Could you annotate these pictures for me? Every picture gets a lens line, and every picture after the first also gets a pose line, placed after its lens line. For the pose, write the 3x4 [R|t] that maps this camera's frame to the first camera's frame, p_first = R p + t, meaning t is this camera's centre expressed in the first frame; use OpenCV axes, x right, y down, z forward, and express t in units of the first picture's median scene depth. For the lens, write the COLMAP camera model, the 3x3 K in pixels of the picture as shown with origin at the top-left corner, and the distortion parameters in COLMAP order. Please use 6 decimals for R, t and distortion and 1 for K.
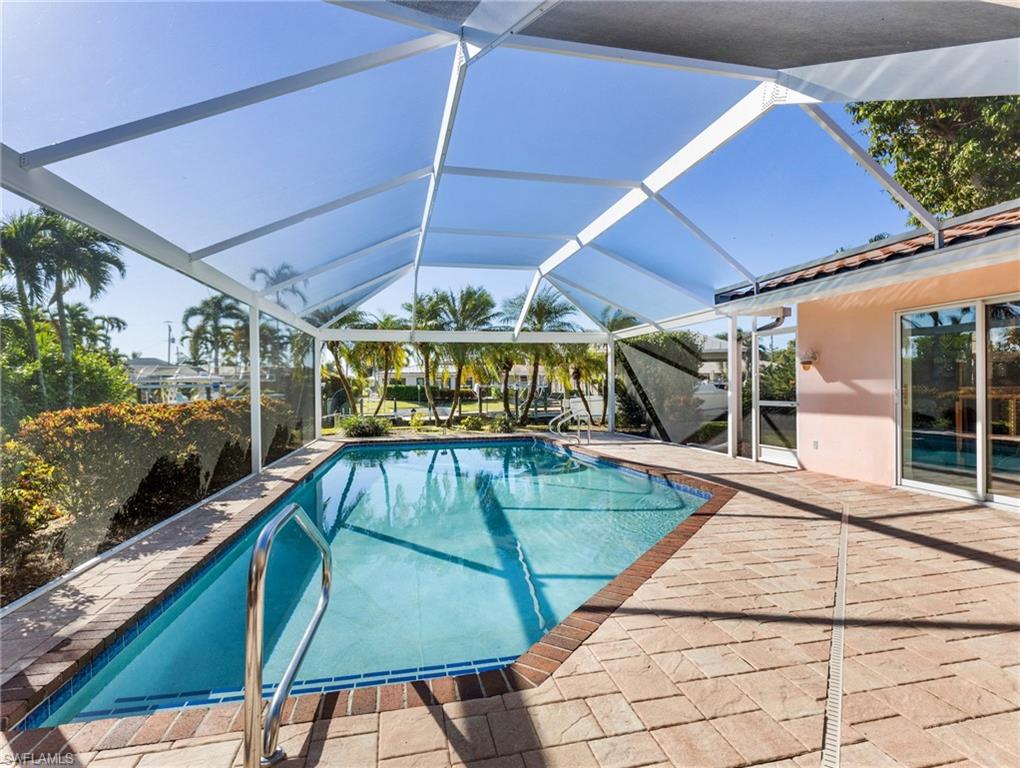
lens RADIAL K [[529.5, 0, 513.6], [0, 529.5, 379.0], [0, 0, 1]] dist [0.009709, -0.002988]
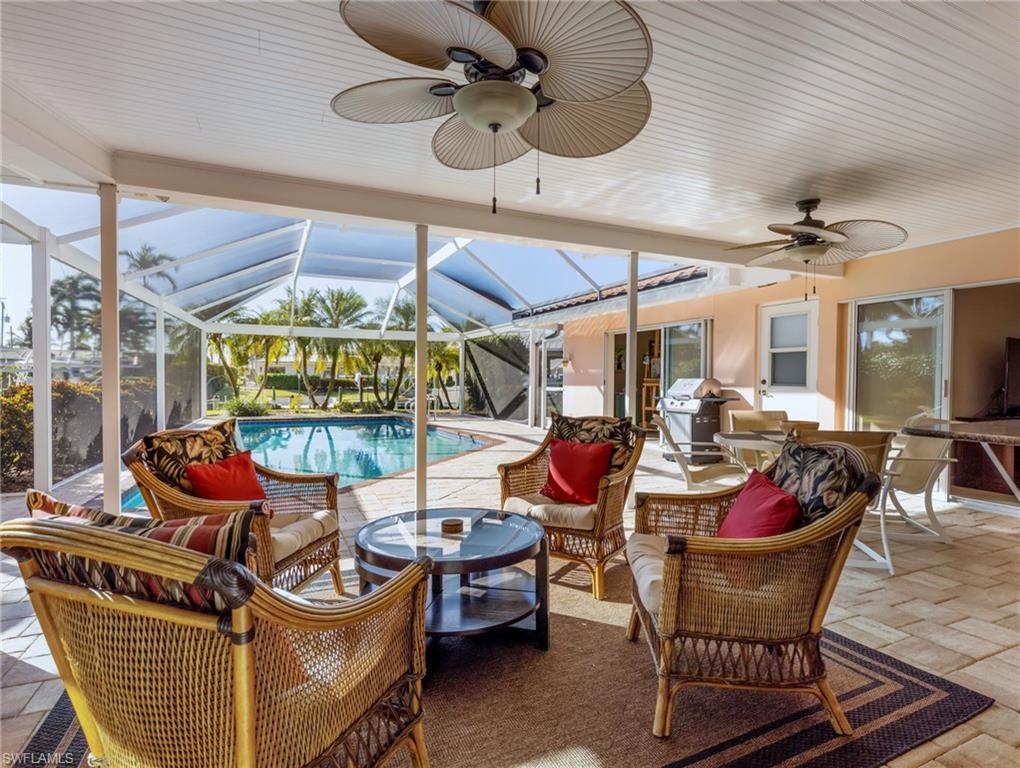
lens RADIAL K [[529.5, 0, 508.3], [0, 529.5, 392.5], [0, 0, 1]] dist [0.009709, -0.002988]
pose [[0.980451, 0.011556, 0.196426, 0.051069], [-0.019356, 0.999096, 0.037837, 0.001301], [-0.195812, -0.040899, 0.979788, -0.247717]]
